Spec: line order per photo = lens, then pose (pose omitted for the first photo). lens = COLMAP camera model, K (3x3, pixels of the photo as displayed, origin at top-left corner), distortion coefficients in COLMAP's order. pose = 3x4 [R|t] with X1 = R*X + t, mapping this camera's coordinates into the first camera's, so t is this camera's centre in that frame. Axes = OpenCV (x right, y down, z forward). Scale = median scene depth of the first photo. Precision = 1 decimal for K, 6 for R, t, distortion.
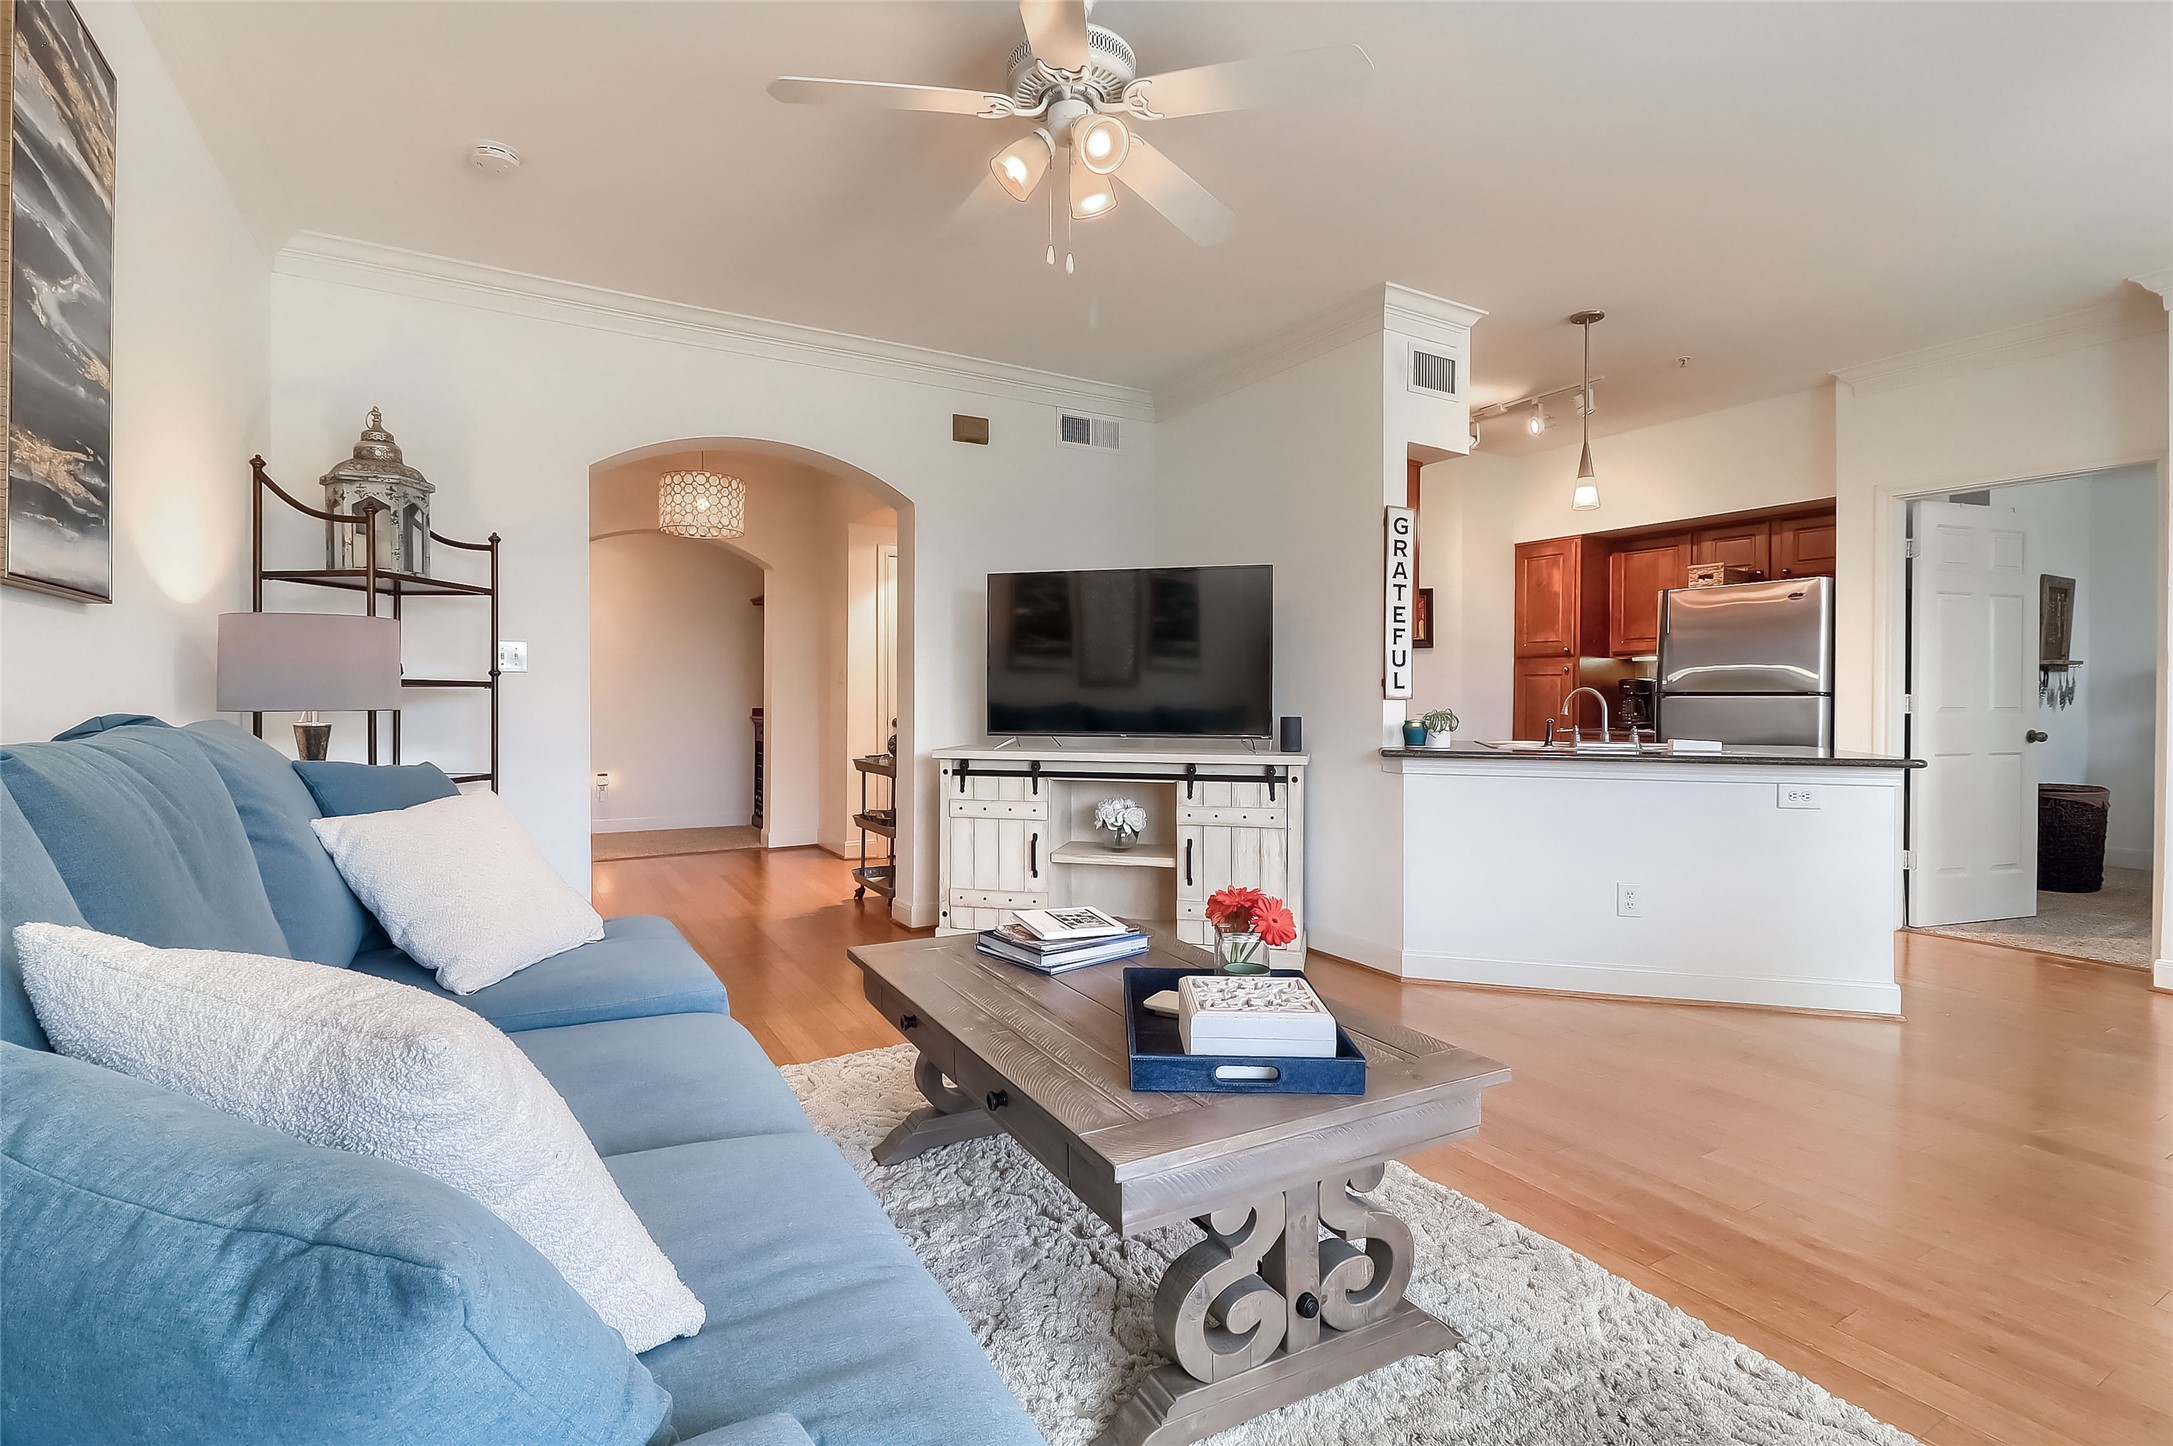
lens RADIAL K [[1000.1, 0, 1071.1], [0, 1000.1, 694.5], [0, 0, 1]] dist [0.017056, -0.012883]
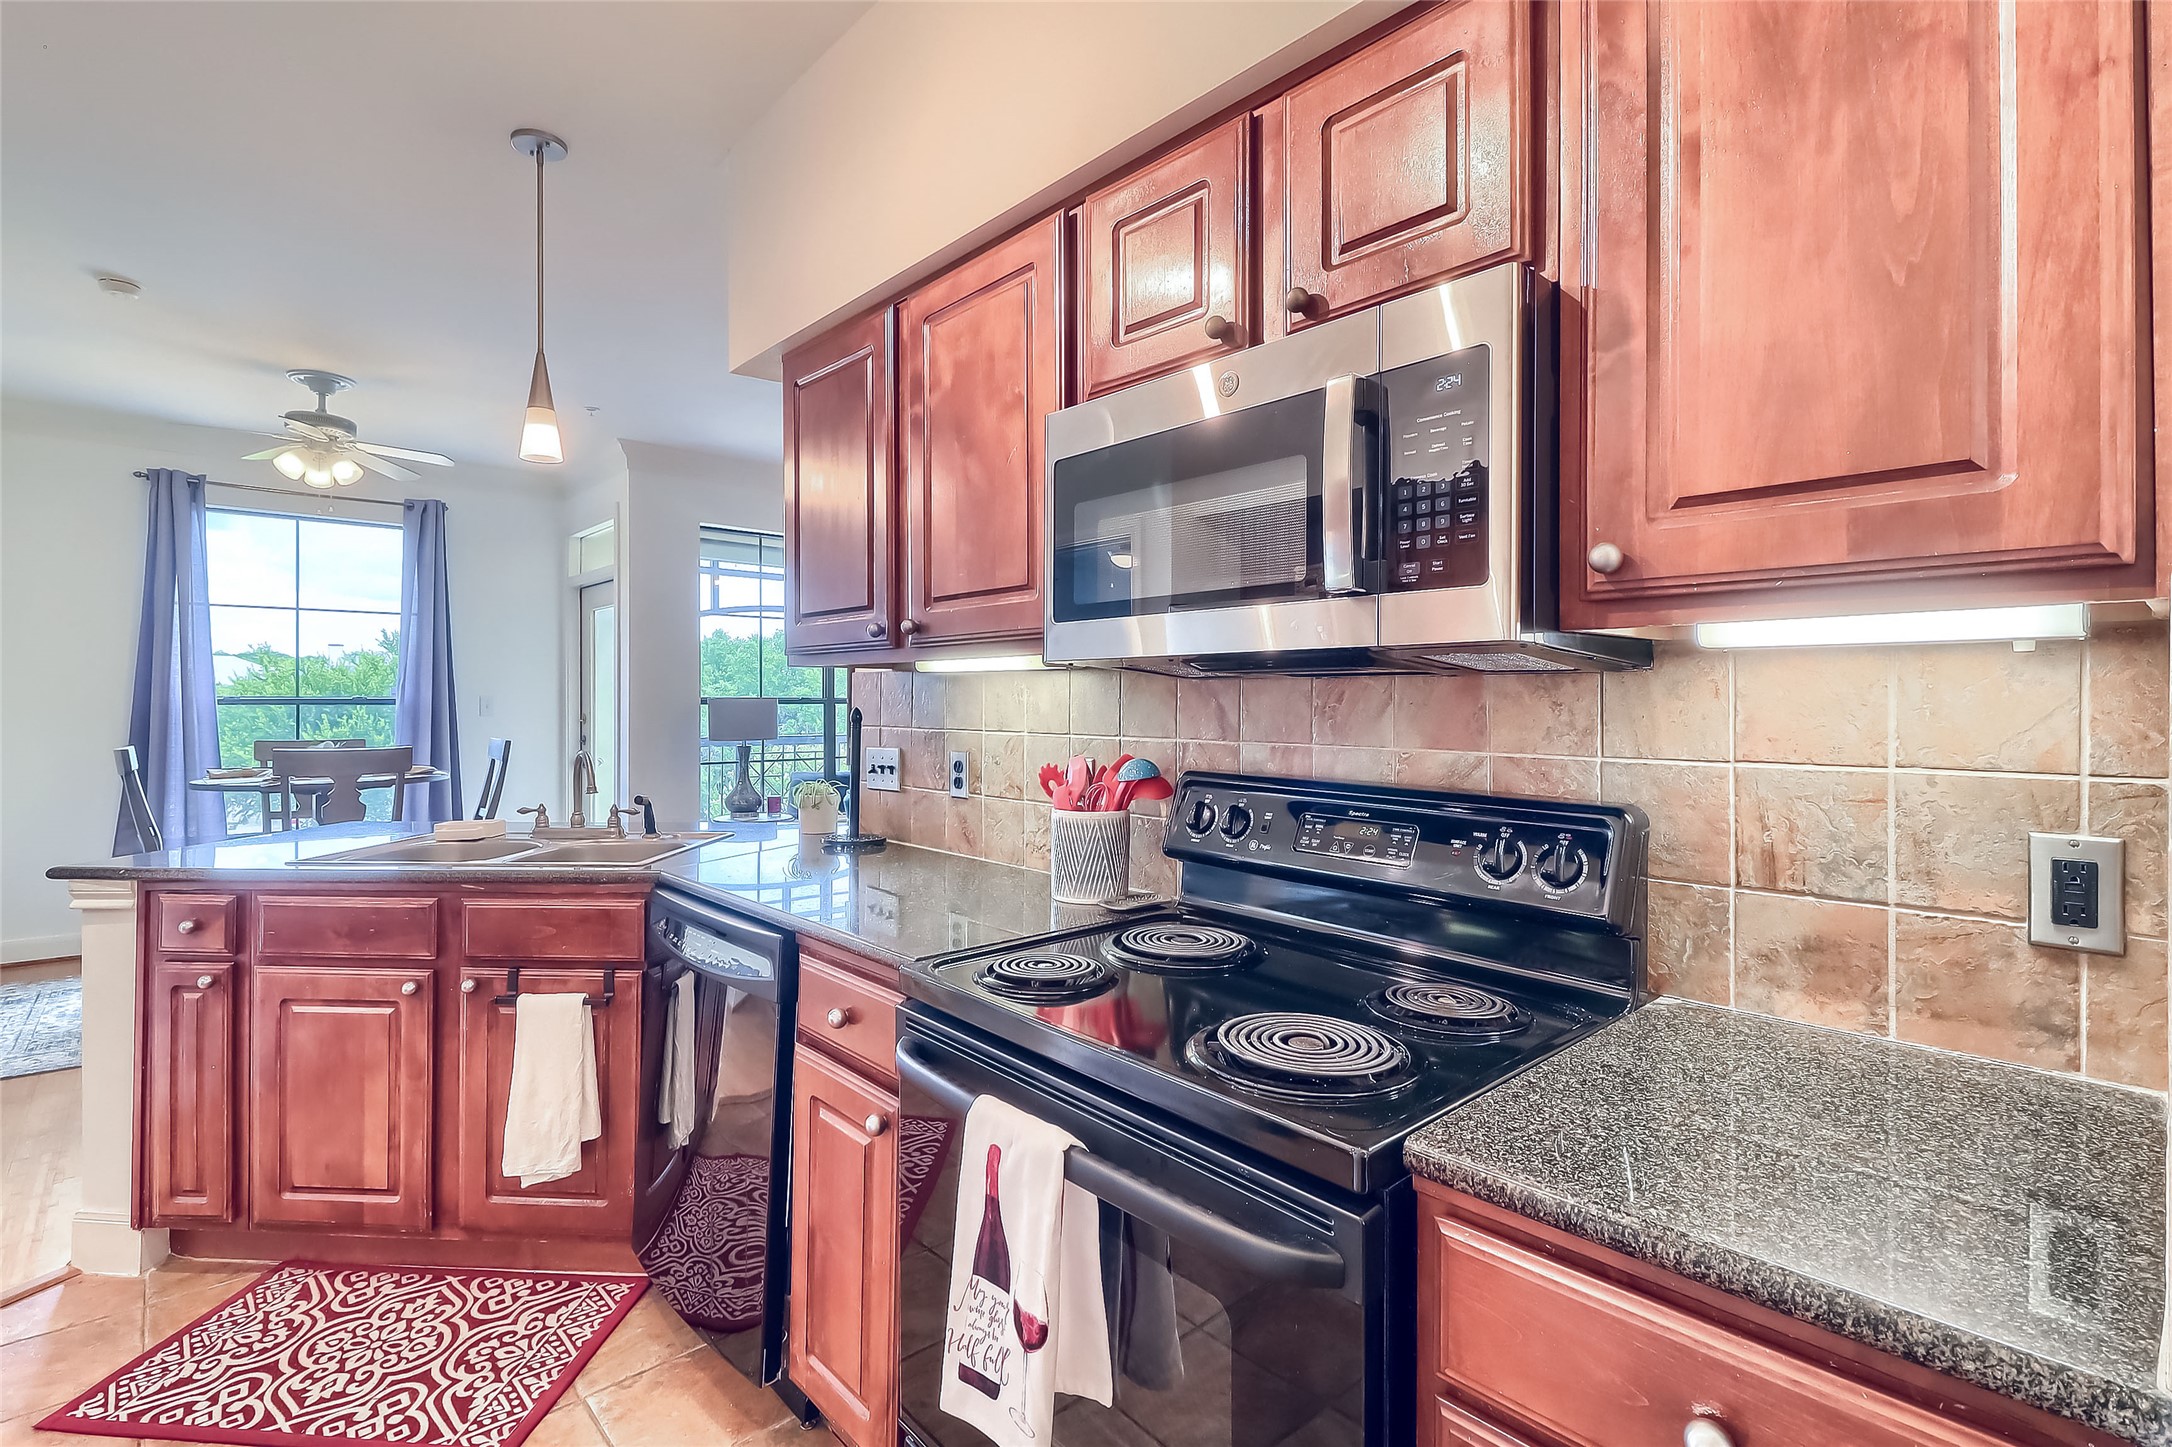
lens RADIAL K [[999.6, 0, 1070.7], [0, 999.6, 695.0], [0, 0, 1]] dist [0.017056, -0.012883]
pose [[-0.978000, -0.006082, -0.208517, 0.336414], [-0.005024, 0.999972, -0.005605, -0.041470], [0.208545, -0.004434, -0.978003, 1.726778]]
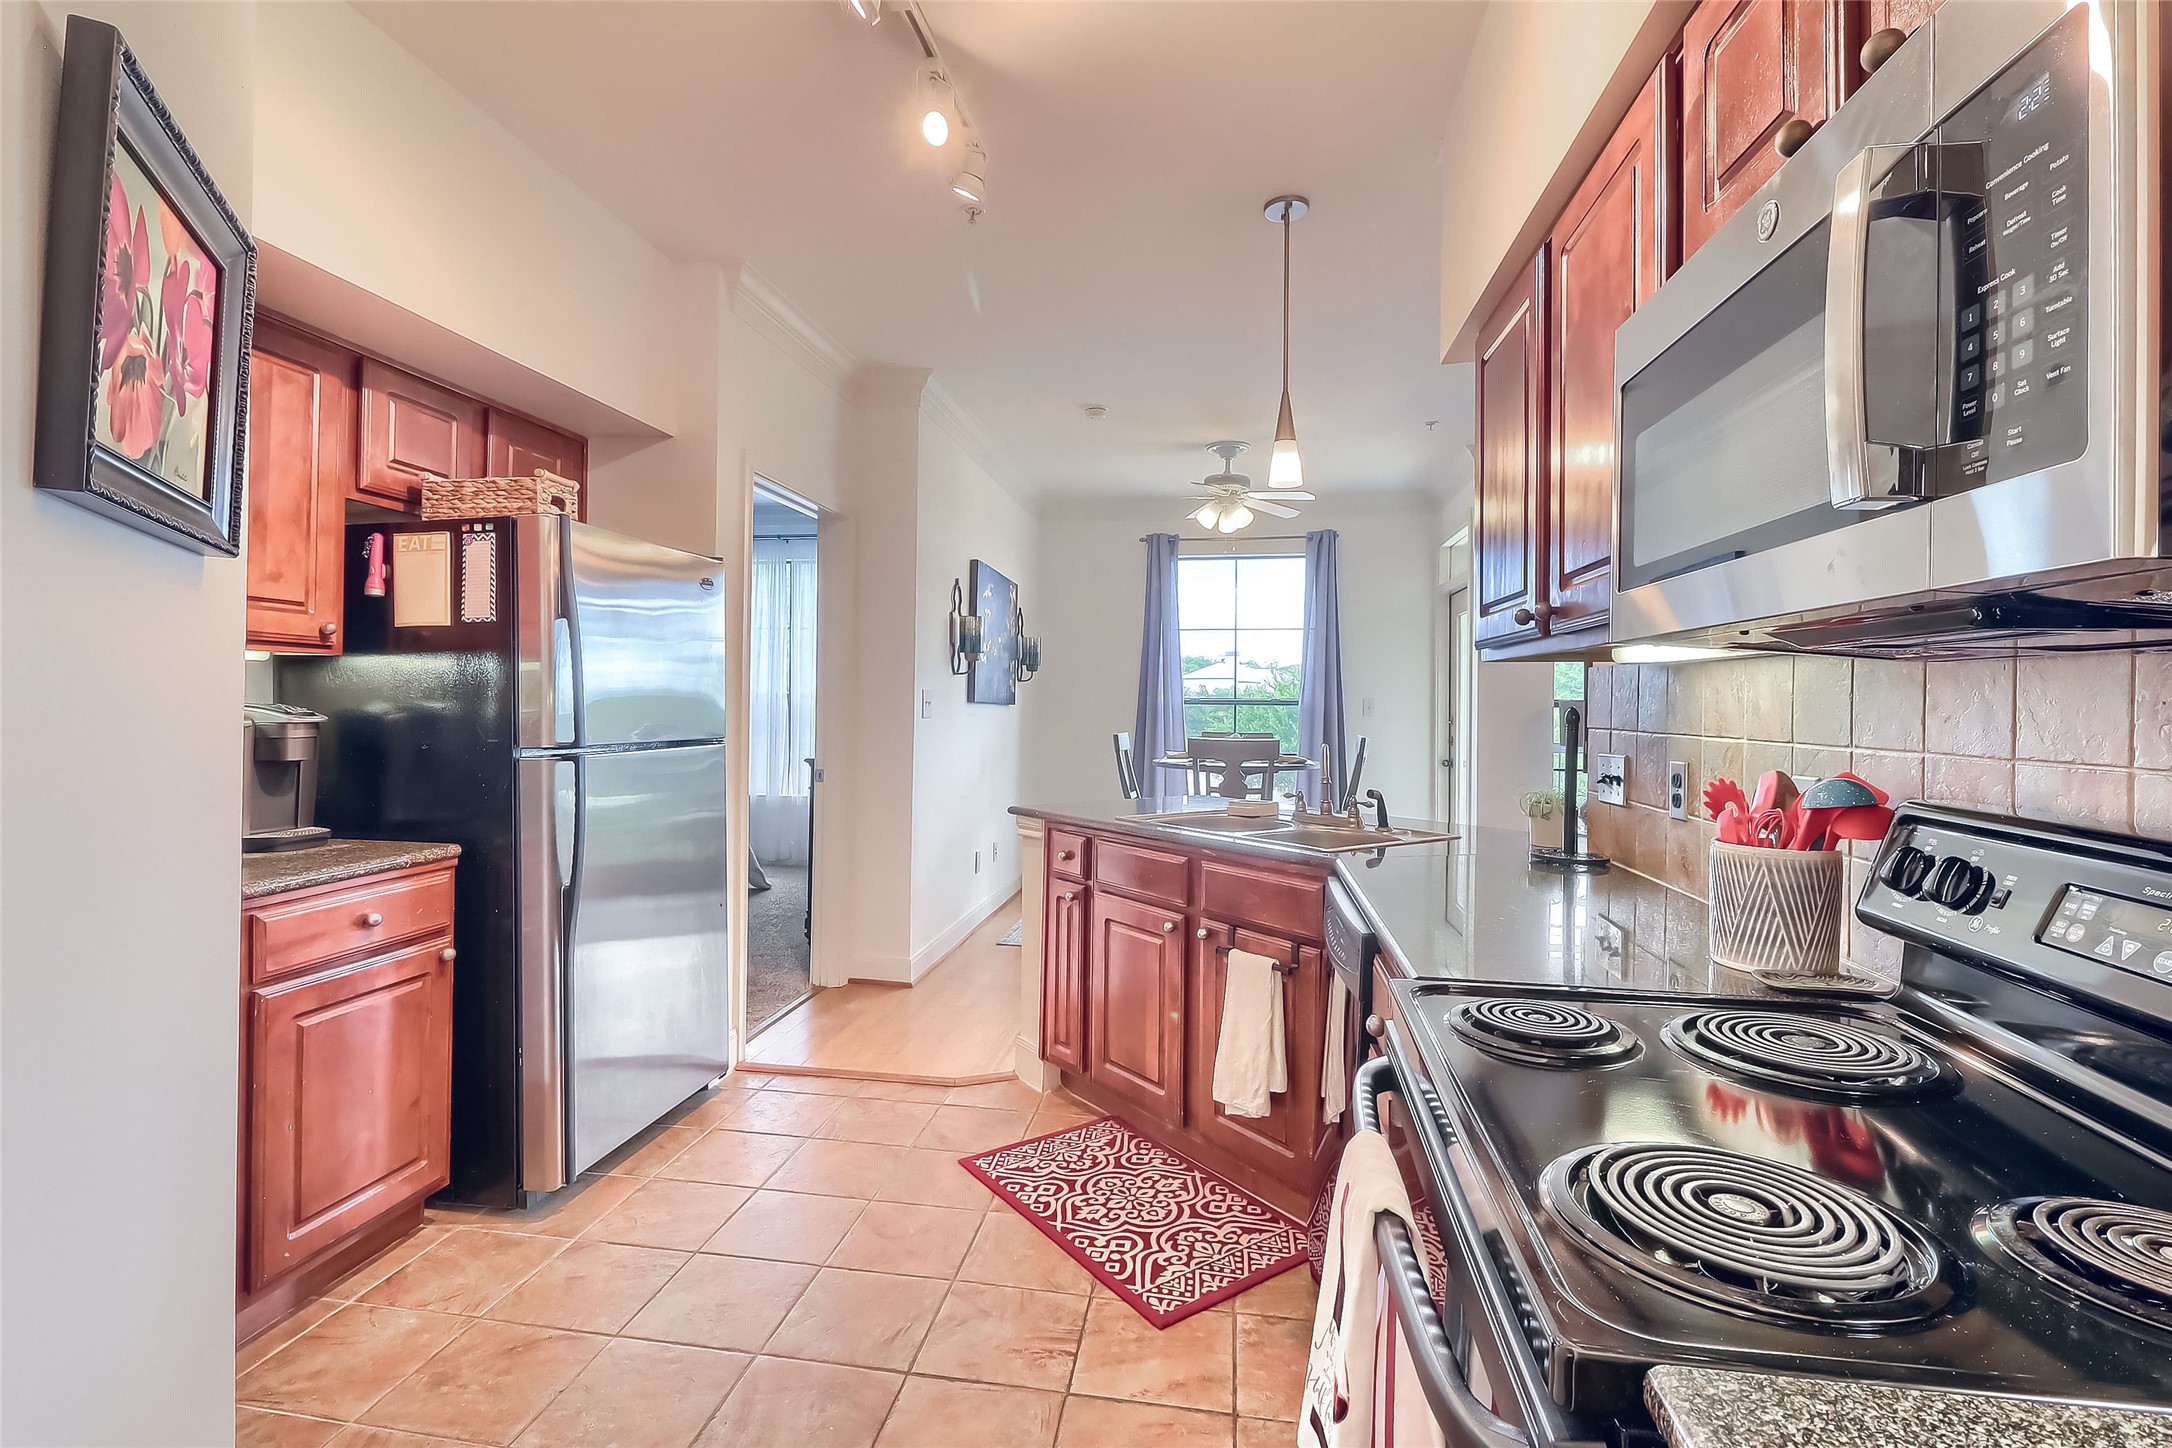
lens RADIAL K [[999.6, 0, 1070.7], [0, 999.6, 695.5], [0, 0, 1]] dist [0.017056, -0.012883]
pose [[-0.771328, -0.006348, 0.636406, 0.194104], [-0.010967, 0.999934, -0.003318, -0.037709], [-0.636344, -0.009539, -0.771347, 1.686733]]
